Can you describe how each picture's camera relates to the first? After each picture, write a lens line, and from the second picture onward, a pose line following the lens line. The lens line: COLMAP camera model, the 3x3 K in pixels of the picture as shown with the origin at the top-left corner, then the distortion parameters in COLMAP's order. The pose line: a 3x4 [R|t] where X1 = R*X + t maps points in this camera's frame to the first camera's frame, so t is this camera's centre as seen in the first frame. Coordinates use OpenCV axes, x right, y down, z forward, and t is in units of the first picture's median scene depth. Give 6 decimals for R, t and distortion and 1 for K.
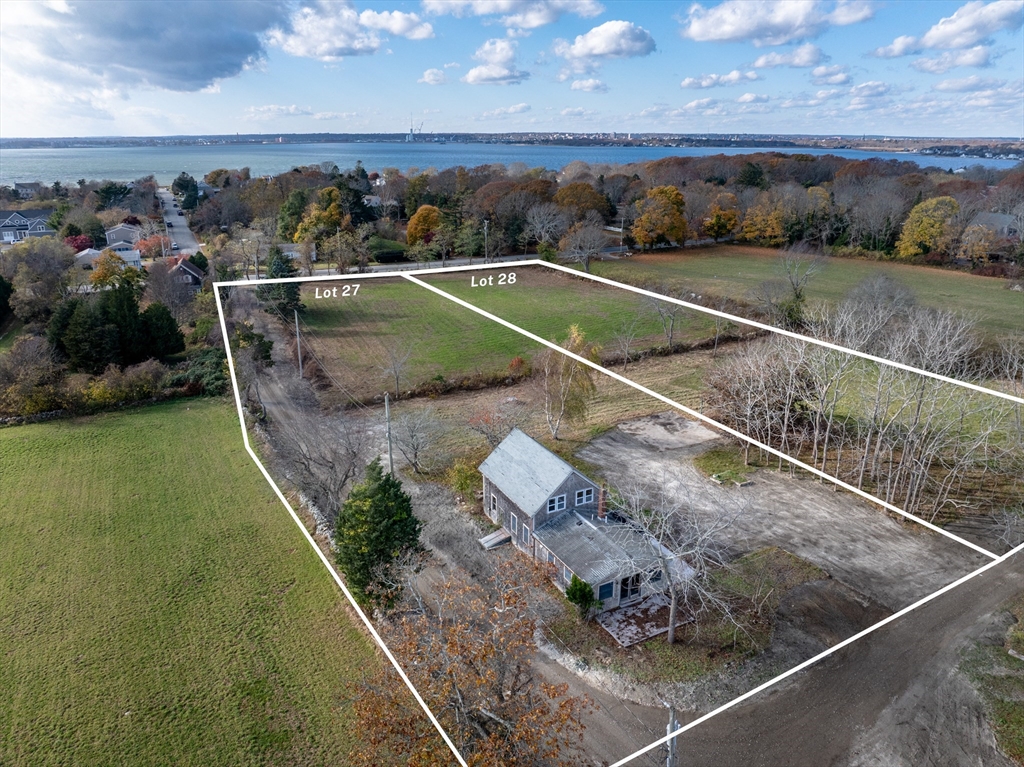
lens RADIAL K [[720.4, 0, 516.0], [0, 720.4, 379.6], [0, 0, 1]] dist [-0.037755, 0.003912]
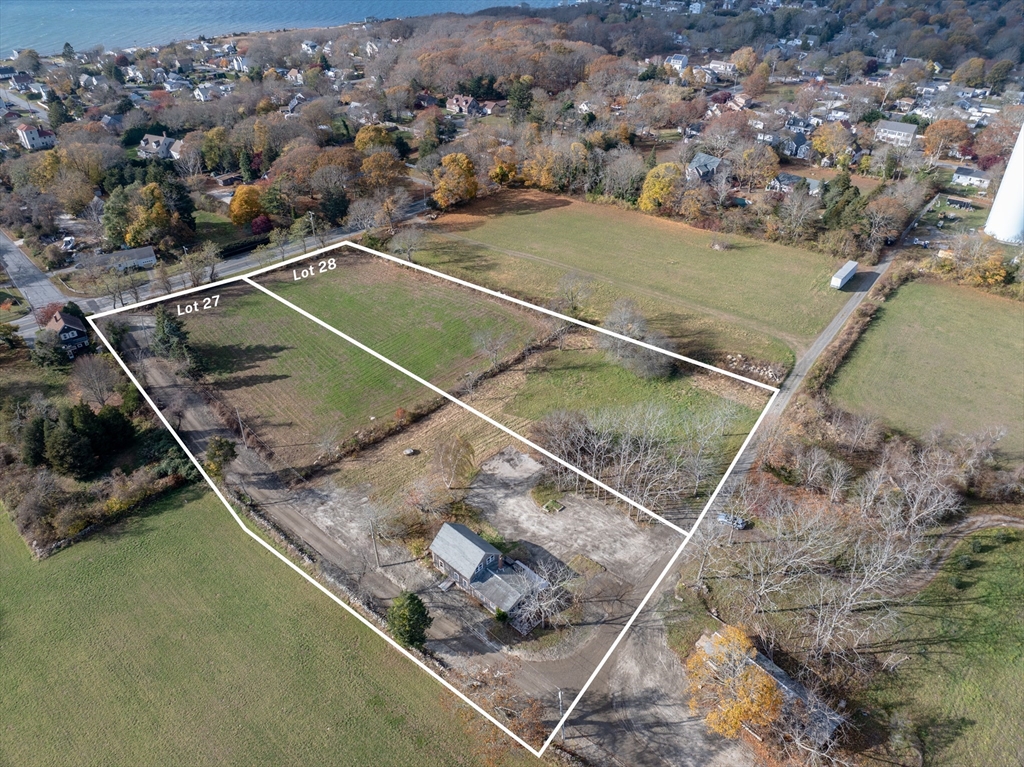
lens RADIAL K [[720.4, 0, 515.6], [0, 720.4, 379.0], [0, 0, 1]] dist [-0.037755, 0.003912]
pose [[0.949080, -0.175712, 0.261481, -0.171881], [0.102732, 0.957256, 0.270384, -0.534658], [-0.297813, -0.229753, 0.926564, -0.481919]]
